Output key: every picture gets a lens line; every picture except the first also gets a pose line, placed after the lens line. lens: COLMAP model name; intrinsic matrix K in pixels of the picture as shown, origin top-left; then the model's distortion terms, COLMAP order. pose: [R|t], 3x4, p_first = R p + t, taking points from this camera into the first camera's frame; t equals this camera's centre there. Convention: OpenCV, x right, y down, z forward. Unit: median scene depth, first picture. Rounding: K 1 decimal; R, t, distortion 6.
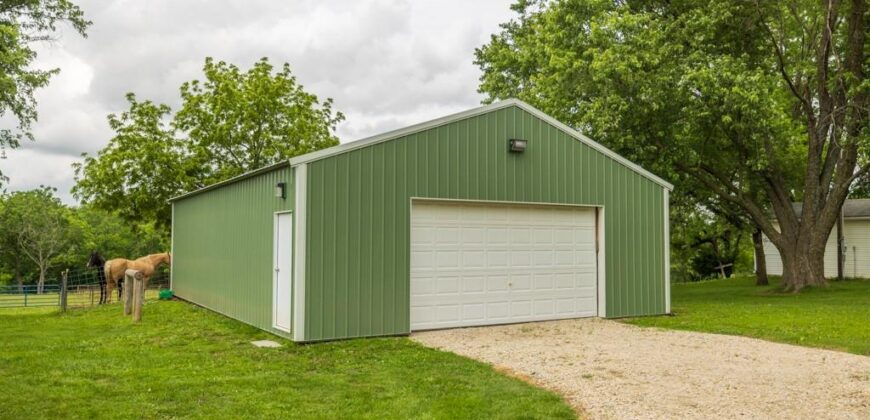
lens RADIAL K [[684.7, 0, 435.0], [0, 684.7, 210.0], [0, 0, 1]] dist [0.000838, 0.001157]
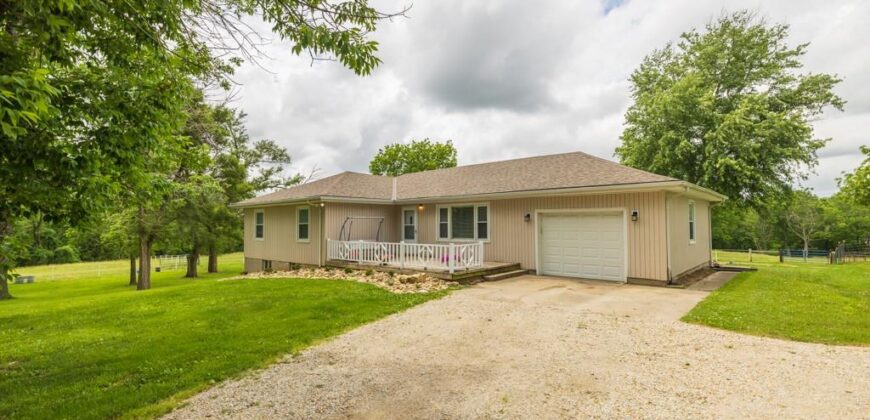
lens RADIAL K [[396.2, 0, 437.0], [0, 396.2, 210.5], [0, 0, 1]] dist [-0.012613, 0.000107]
pose [[0.297809, -0.042235, -0.953691, 0.135272], [0.053772, 0.998177, -0.027414, -0.023792], [0.953110, -0.043118, 0.299537, -0.328457]]
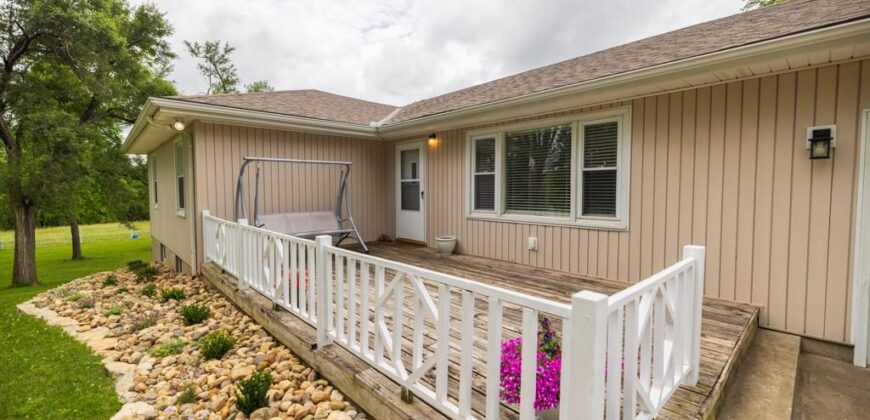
lens RADIAL K [[361.0, 0, 432.6], [0, 361.0, 208.5], [0, 0, 1]] dist [0.003649, 0.000442]
pose [[0.200142, 0.048721, -0.978555, -0.209991], [0.052883, 0.996770, 0.060444, -0.015072], [0.978339, -0.063847, 0.196919, -0.220611]]
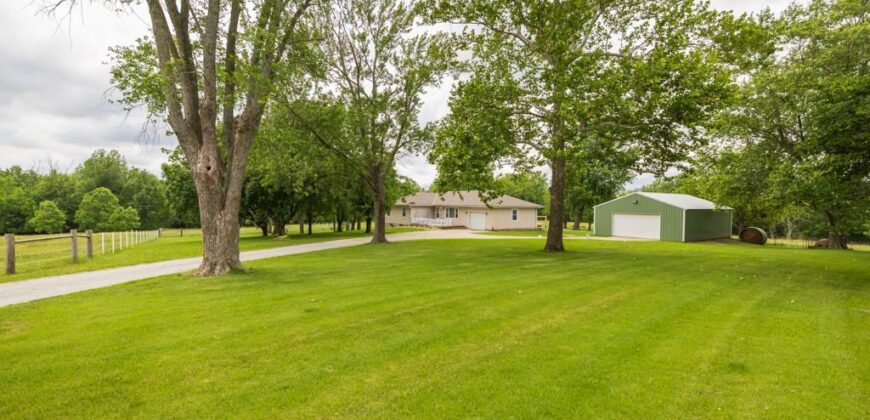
lens RADIAL K [[396.2, 0, 437.0], [0, 396.2, 210.5], [0, 0, 1]] dist [-0.012613, 0.000107]
pose [[0.096647, 0.022033, -0.995075, 1.403646], [0.037521, 0.998964, 0.025763, -0.080658], [0.994611, -0.039826, 0.095720, -0.367145]]
